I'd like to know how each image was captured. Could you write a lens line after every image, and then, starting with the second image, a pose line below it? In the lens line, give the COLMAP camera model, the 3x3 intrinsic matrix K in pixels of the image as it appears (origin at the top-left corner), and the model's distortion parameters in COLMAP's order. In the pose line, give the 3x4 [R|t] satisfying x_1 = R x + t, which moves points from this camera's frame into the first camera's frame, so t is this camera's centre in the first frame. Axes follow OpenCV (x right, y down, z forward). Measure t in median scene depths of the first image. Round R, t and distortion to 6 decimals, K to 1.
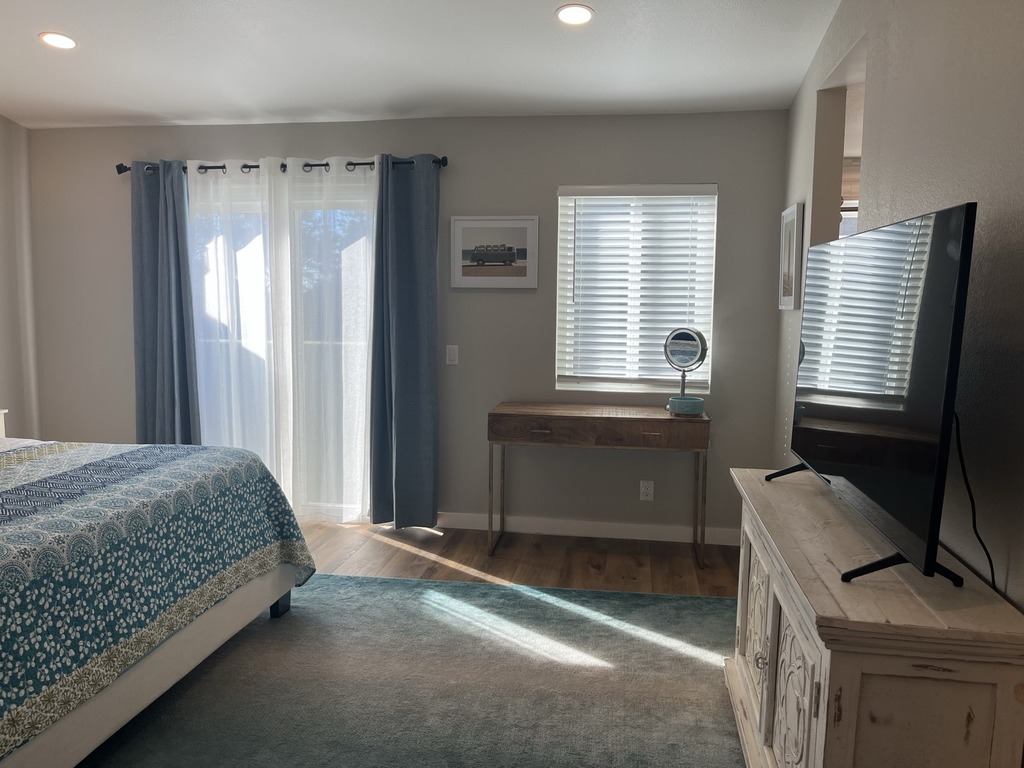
lens RADIAL K [[773.9, 0, 516.5], [0, 773.9, 383.7], [0, 0, 1]] dist [0.060622, -0.091224]
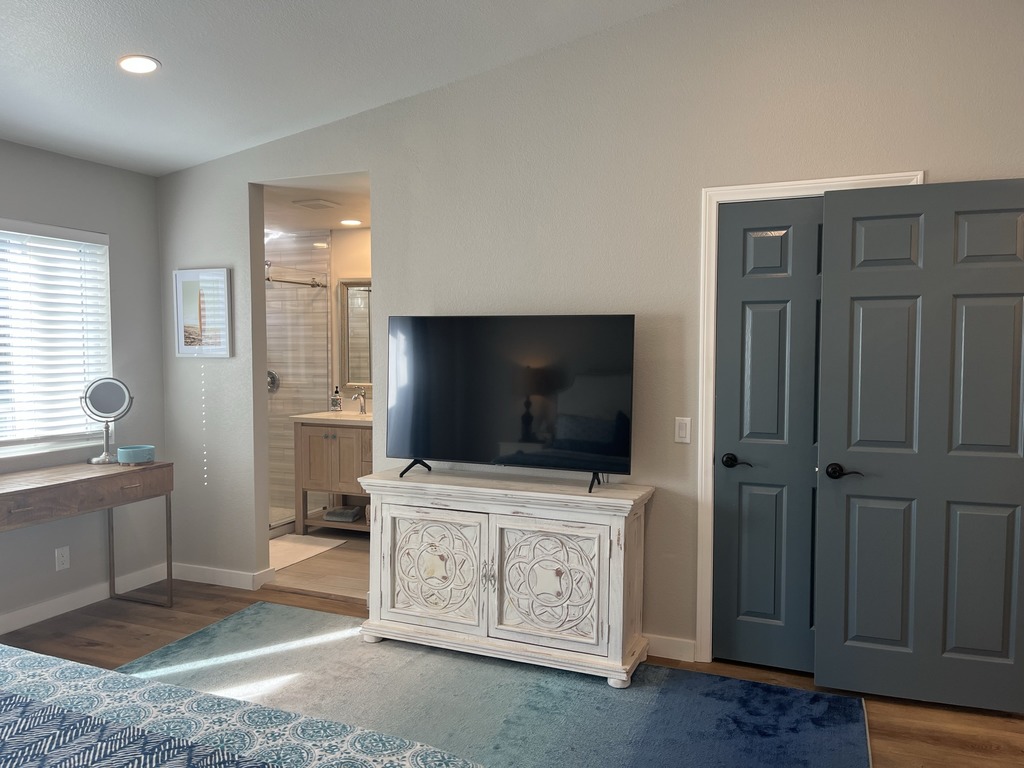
lens RADIAL K [[773.9, 0, 515.9], [0, 773.9, 387.0], [0, 0, 1]] dist [0.060622, -0.091224]
pose [[0.233996, -0.062217, 0.970245, -0.633994], [0.099780, 0.994218, 0.039690, -0.048875], [-0.967104, 0.087524, 0.238851, 0.271828]]
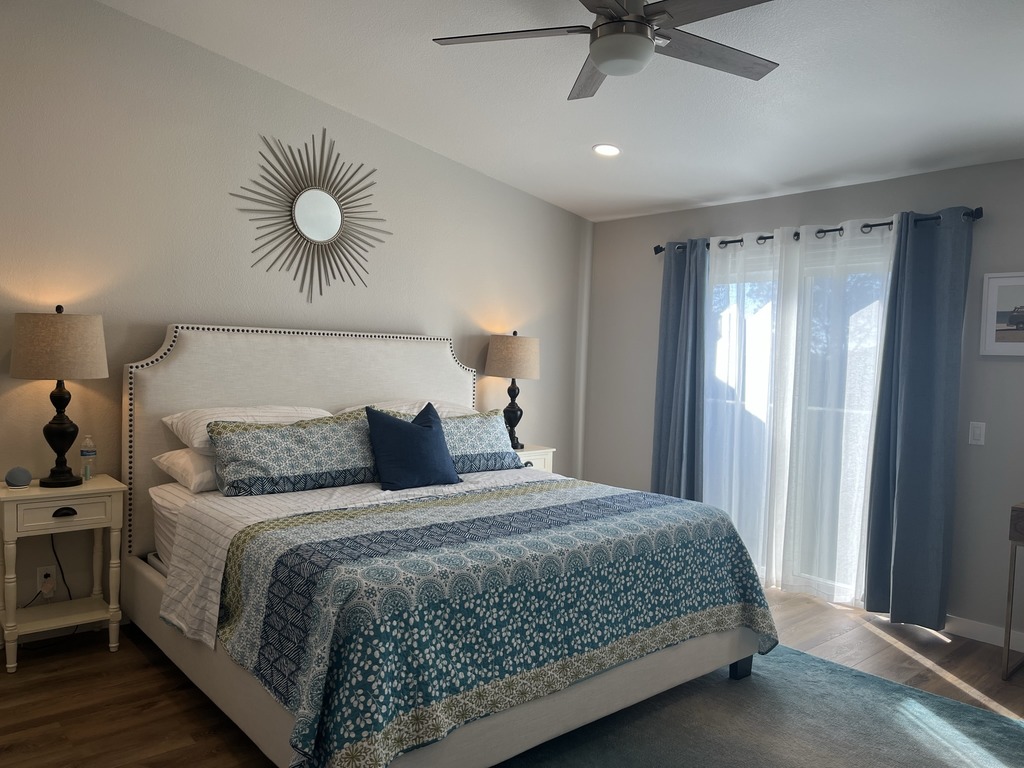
lens RADIAL K [[773.9, 0, 517.2], [0, 773.9, 385.0], [0, 0, 1]] dist [0.060622, -0.091224]
pose [[0.767263, 0.038832, -0.640156, 0.087621], [-0.088184, 0.995072, -0.045333, -0.006823], [0.635241, 0.091233, 0.766906, 0.009457]]
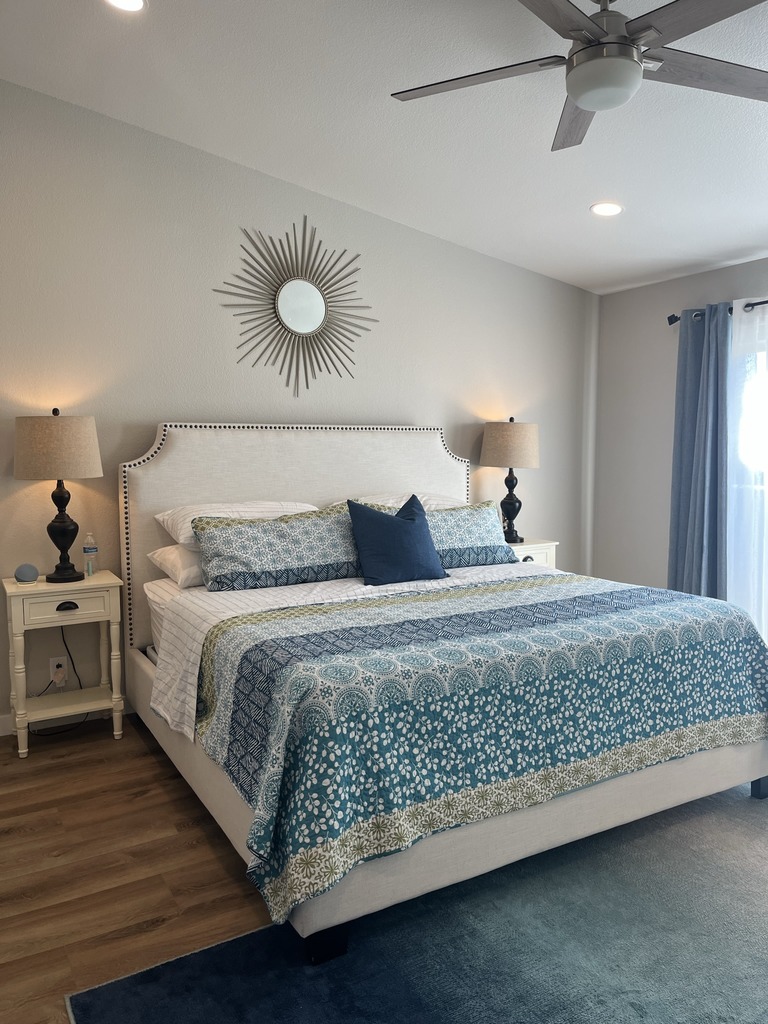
lens RADIAL K [[773.9, 0, 387.3], [0, 773.9, 515.5], [0, 0, 1]] dist [0.060622, -0.091224]
pose [[0.628676, 0.052831, -0.775871, 0.083509], [-0.068177, 0.997593, 0.012686, -0.003494], [0.774673, 0.044921, 0.630764, 0.077572]]
